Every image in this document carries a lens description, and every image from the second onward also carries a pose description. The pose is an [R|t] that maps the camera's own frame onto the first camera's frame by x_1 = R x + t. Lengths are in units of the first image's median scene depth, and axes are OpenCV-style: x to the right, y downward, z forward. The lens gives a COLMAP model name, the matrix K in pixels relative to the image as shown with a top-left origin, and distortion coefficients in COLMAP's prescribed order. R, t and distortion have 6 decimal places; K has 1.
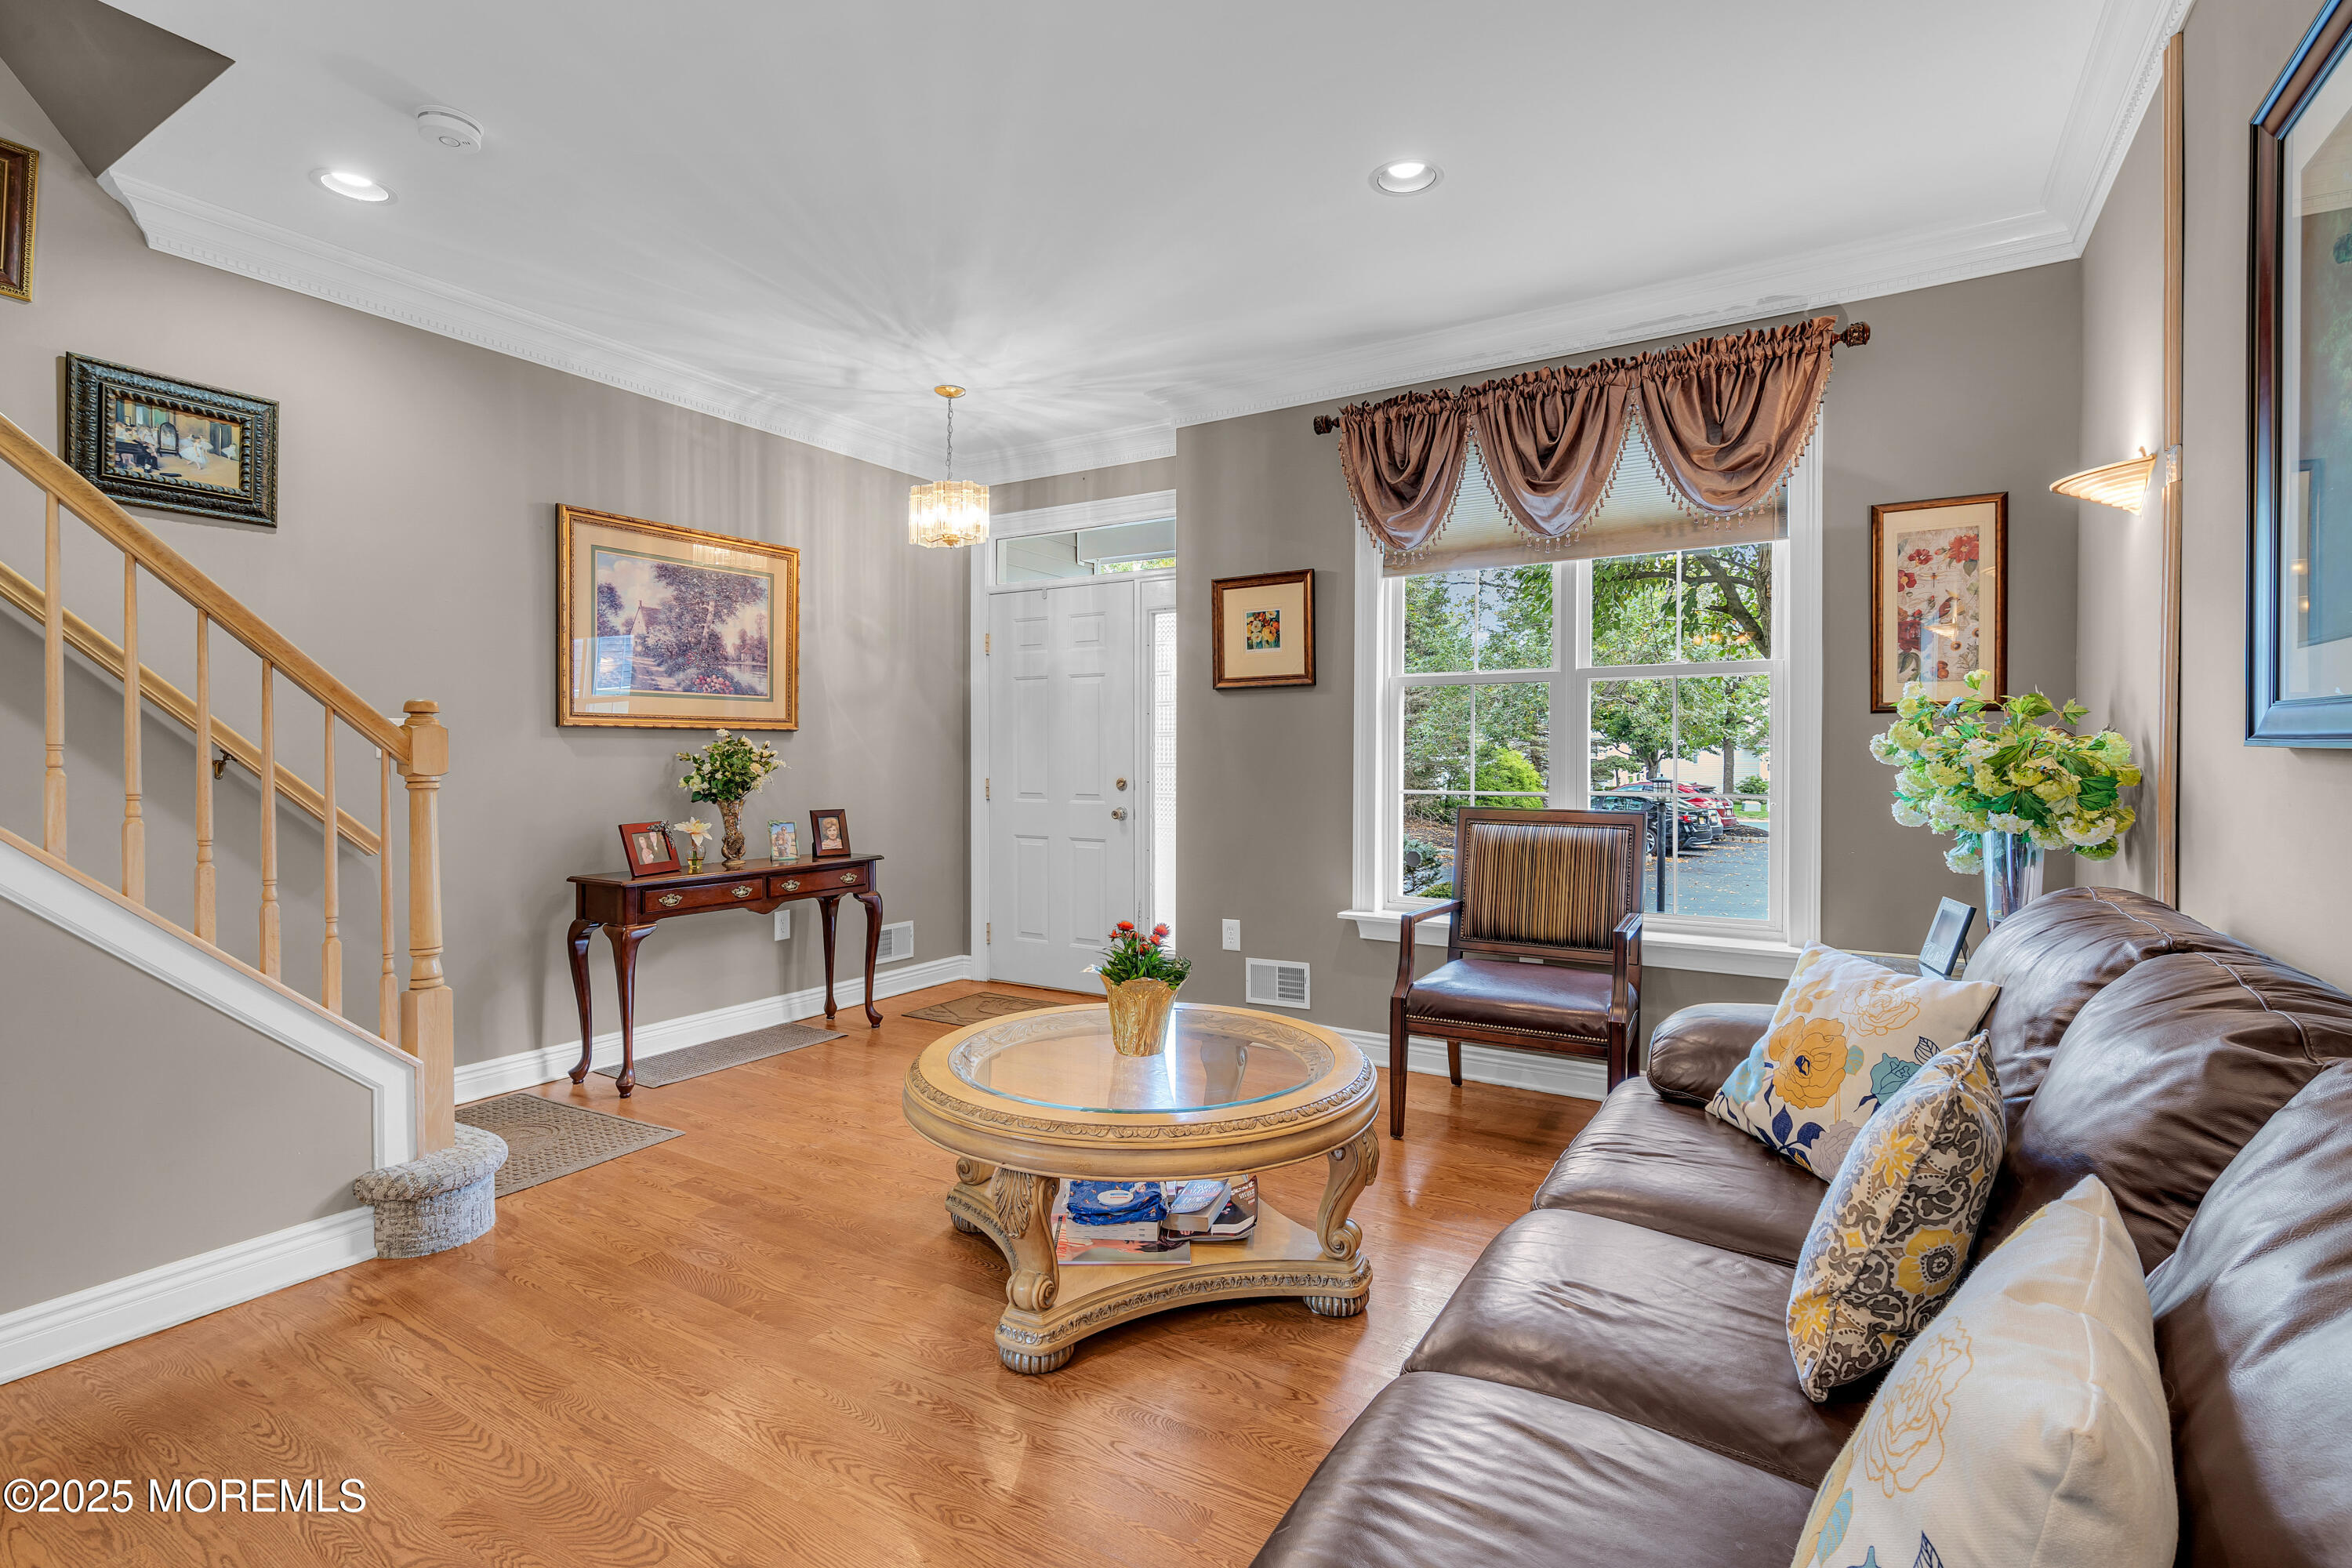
lens RADIAL K [[1096.8, 0, 1175.7], [0, 1096.8, 763.1], [0, 0, 1]] dist [0.000951, 0.000403]
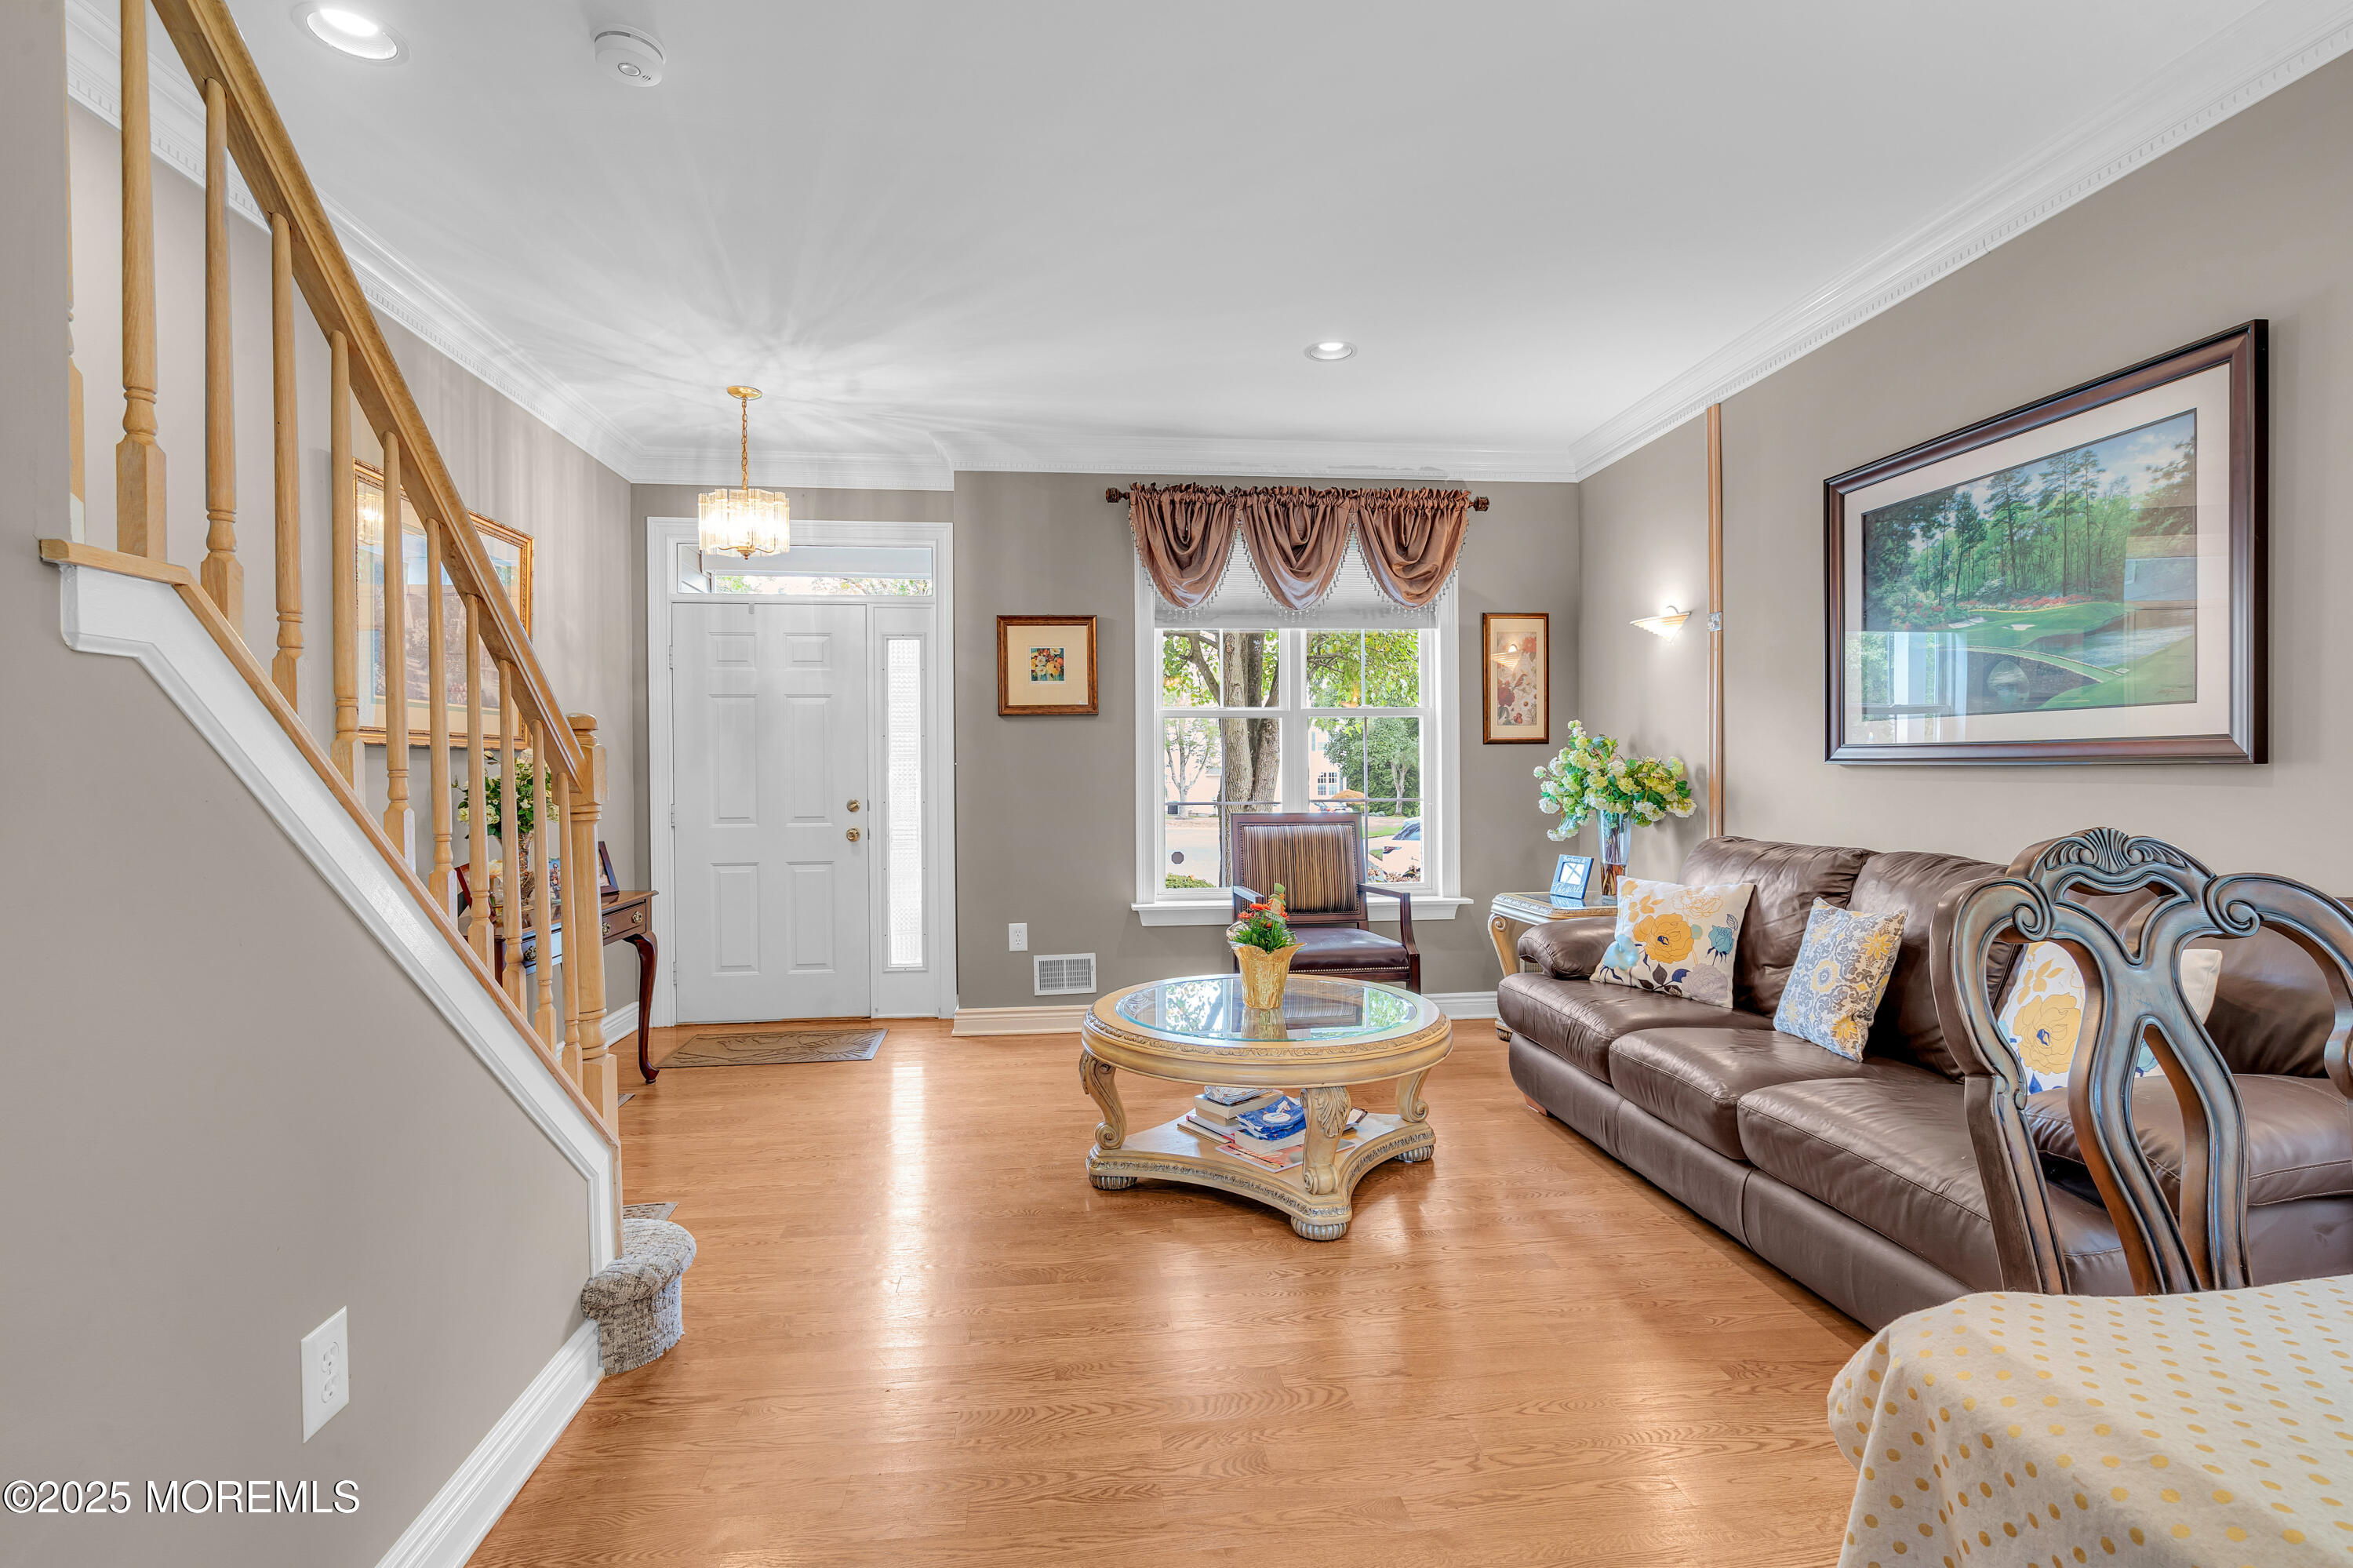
lens RADIAL K [[1083.7, 0, 1176.5], [0, 1083.7, 784.0], [0, 0, 1]] dist [-0.002579, 0.000000]
pose [[0.782906, -0.013924, 0.621984, -0.558312], [0.013691, 0.999893, 0.005151, -0.002089], [-0.621989, 0.004483, 0.783013, 0.045532]]
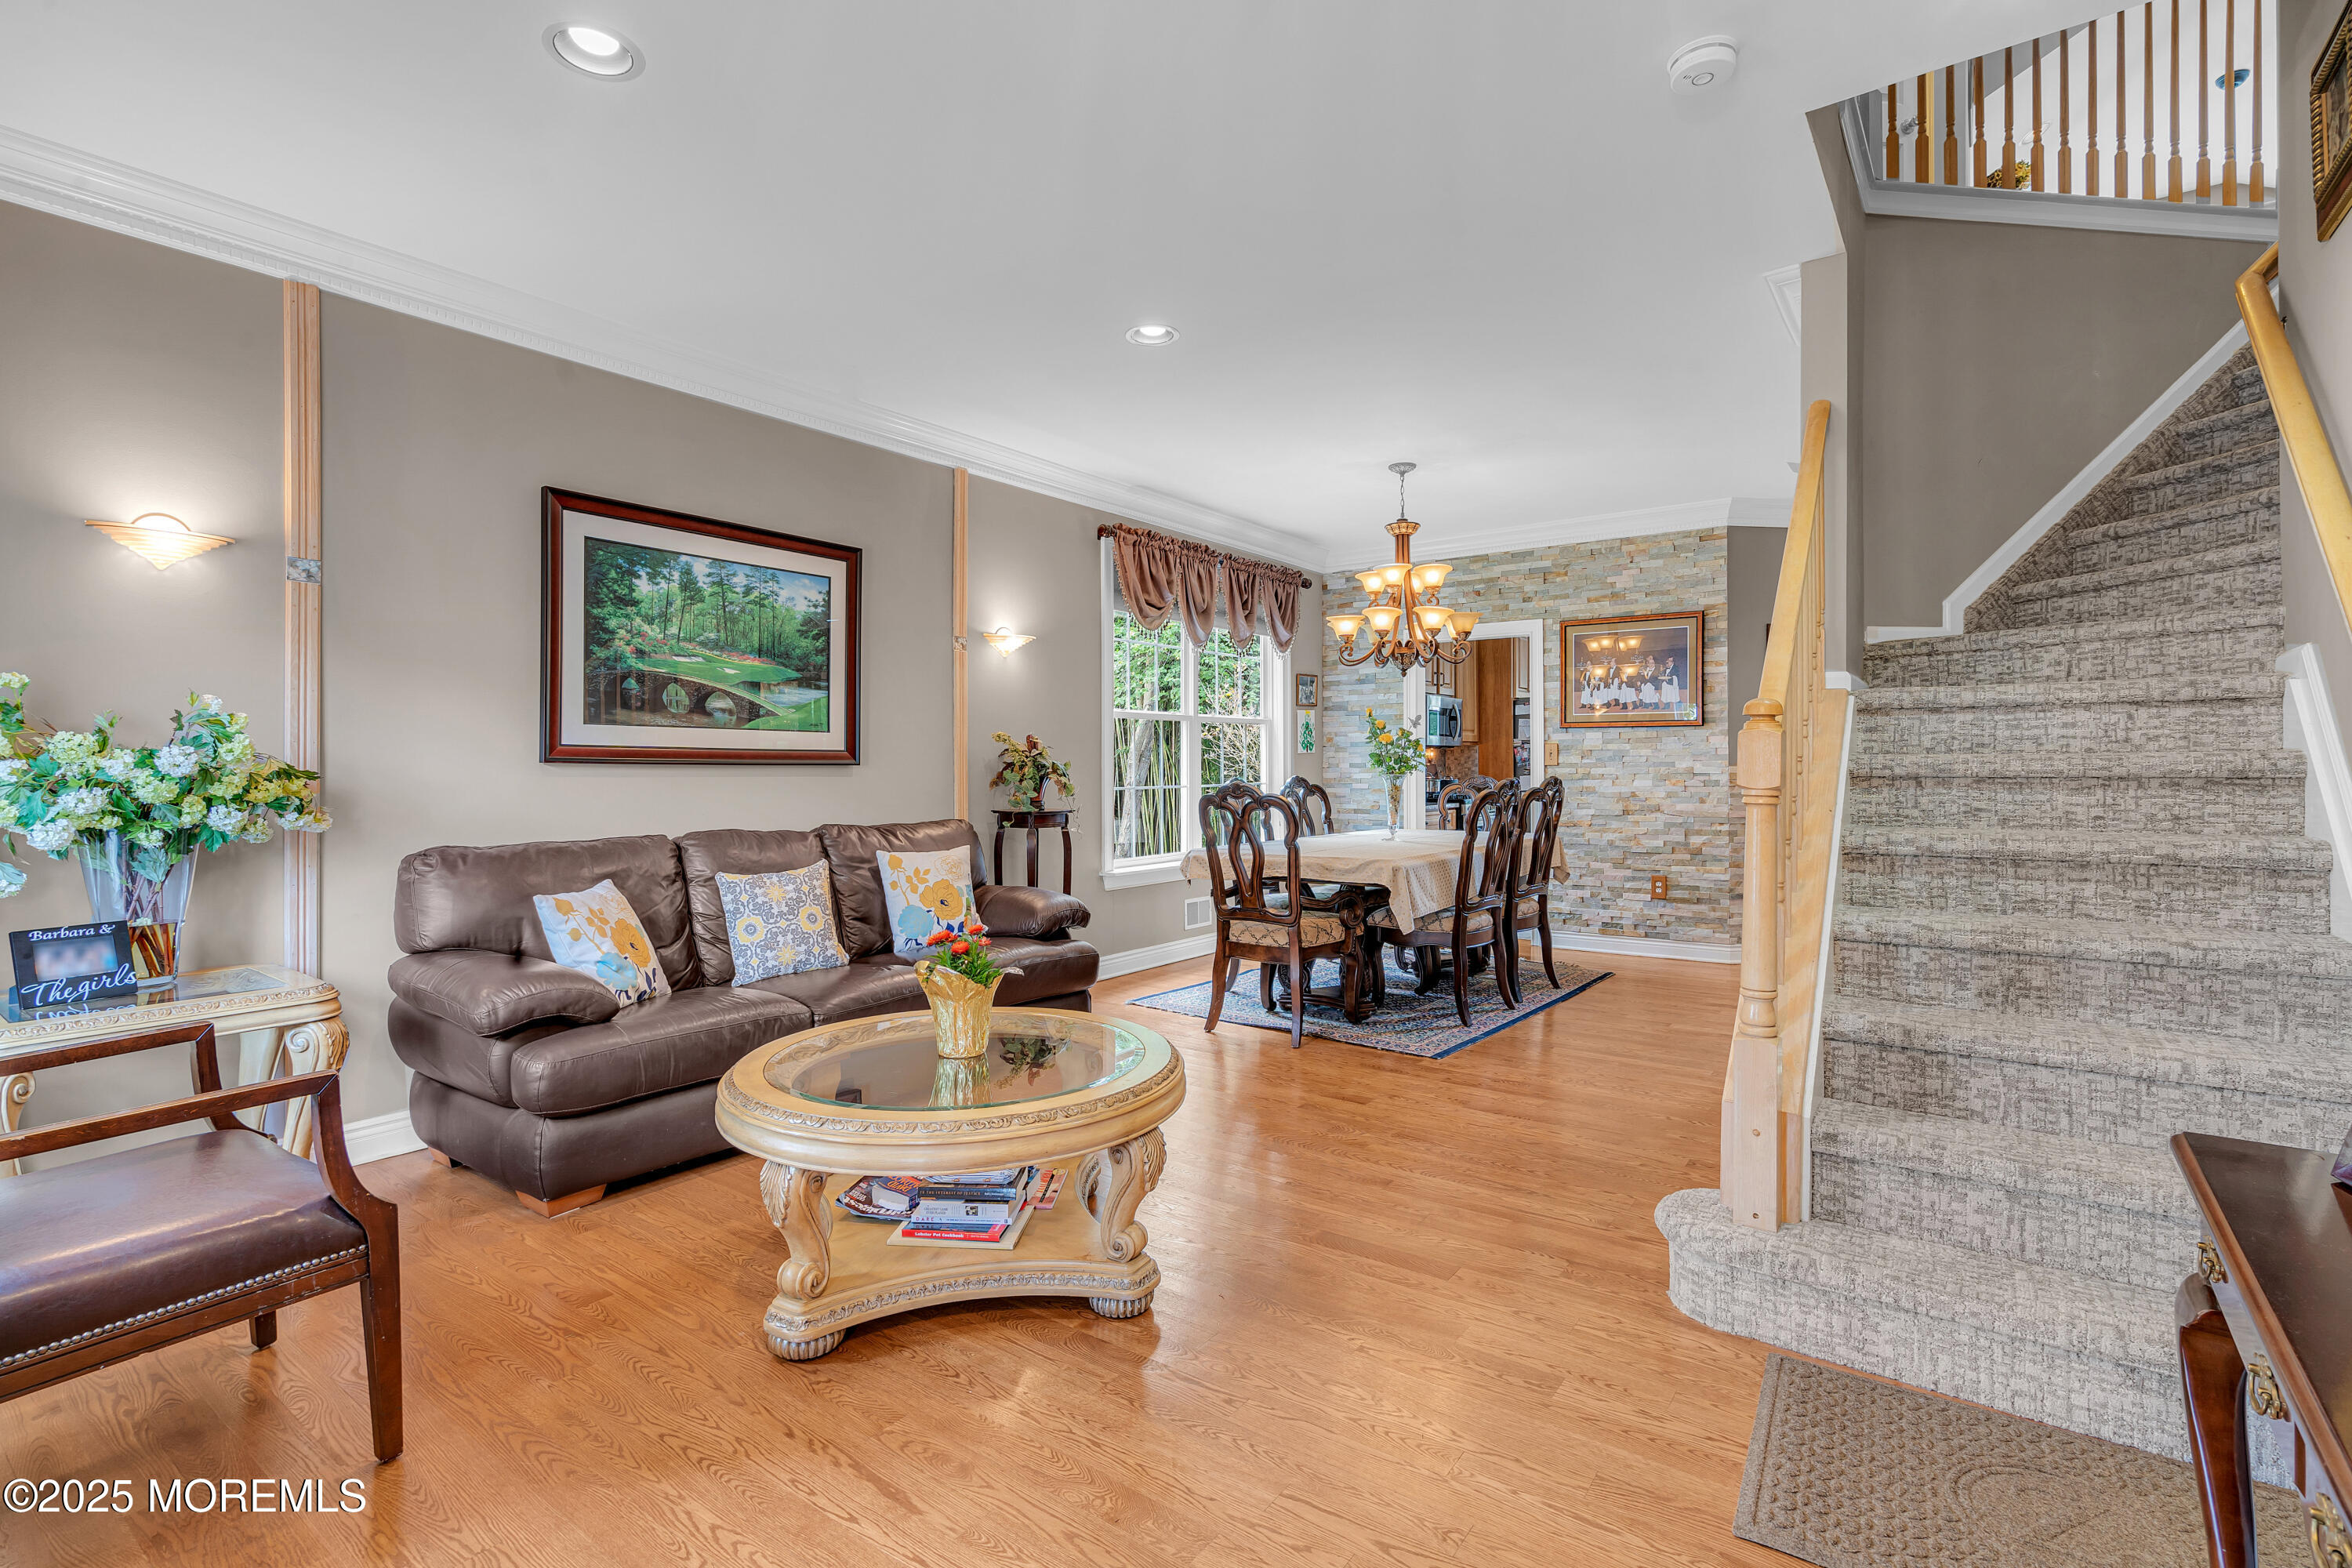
lens RADIAL K [[1096.8, 0, 1175.7], [0, 1096.8, 763.1], [0, 0, 1]] dist [0.000951, 0.000403]
pose [[-0.996725, 0.000265, 0.080870, -0.202082], [0.000769, 0.999981, 0.006193, -0.011271], [-0.080866, 0.006235, -0.996705, 1.249572]]
